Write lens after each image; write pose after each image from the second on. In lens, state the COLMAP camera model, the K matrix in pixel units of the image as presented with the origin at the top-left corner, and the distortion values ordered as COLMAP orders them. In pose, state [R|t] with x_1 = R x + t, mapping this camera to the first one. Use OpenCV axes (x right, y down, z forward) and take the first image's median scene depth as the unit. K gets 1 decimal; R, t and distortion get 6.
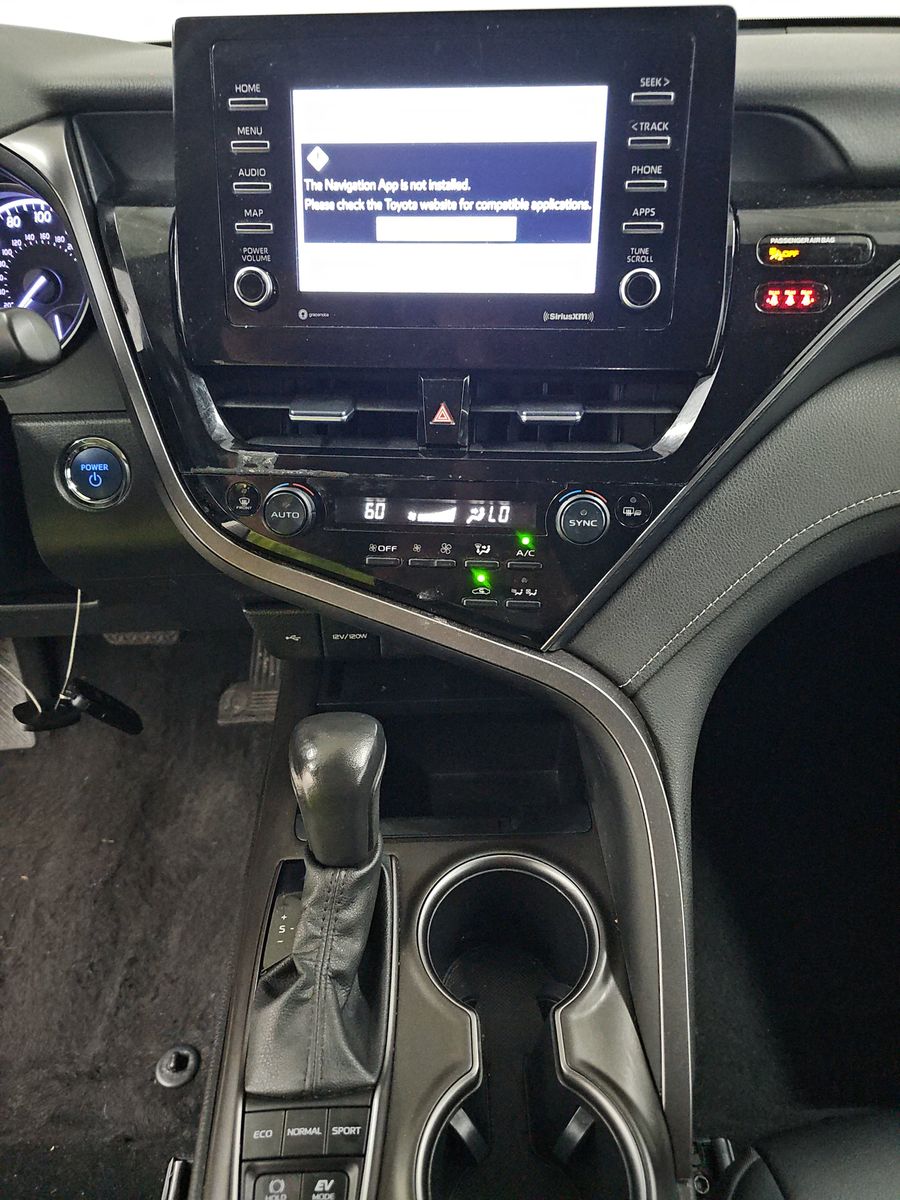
lens RADIAL K [[804.5, 0, 450.1], [0, 804.5, 601.2], [0, 0, 1]] dist [0.002719, -0.002237]
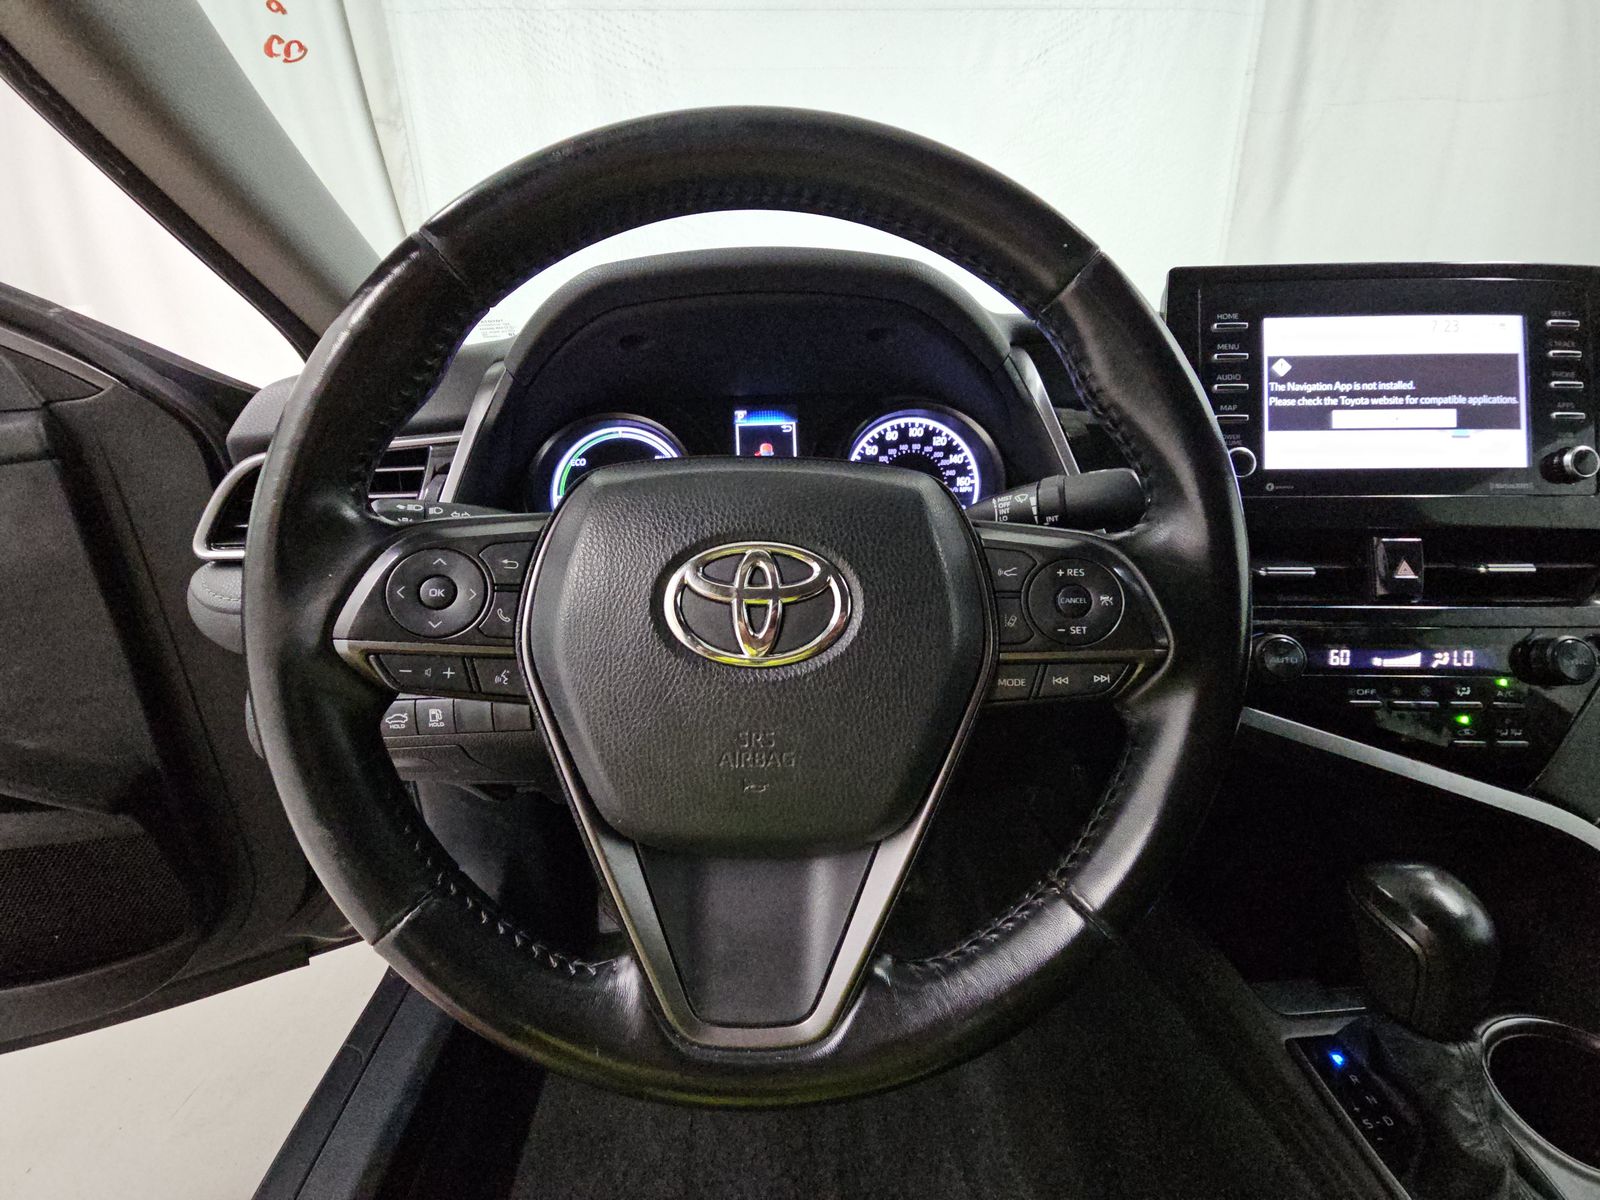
lens RADIAL K [[640.9, 0, 799.9], [0, 640.9, 597.2], [0, 0, 1]] dist [0.003716, 0.000128]
pose [[0.999278, -0.006558, 0.037428, -0.924443], [0.017243, 0.956007, -0.292838, 0.054226], [-0.033861, 0.293272, 0.955429, 0.196592]]
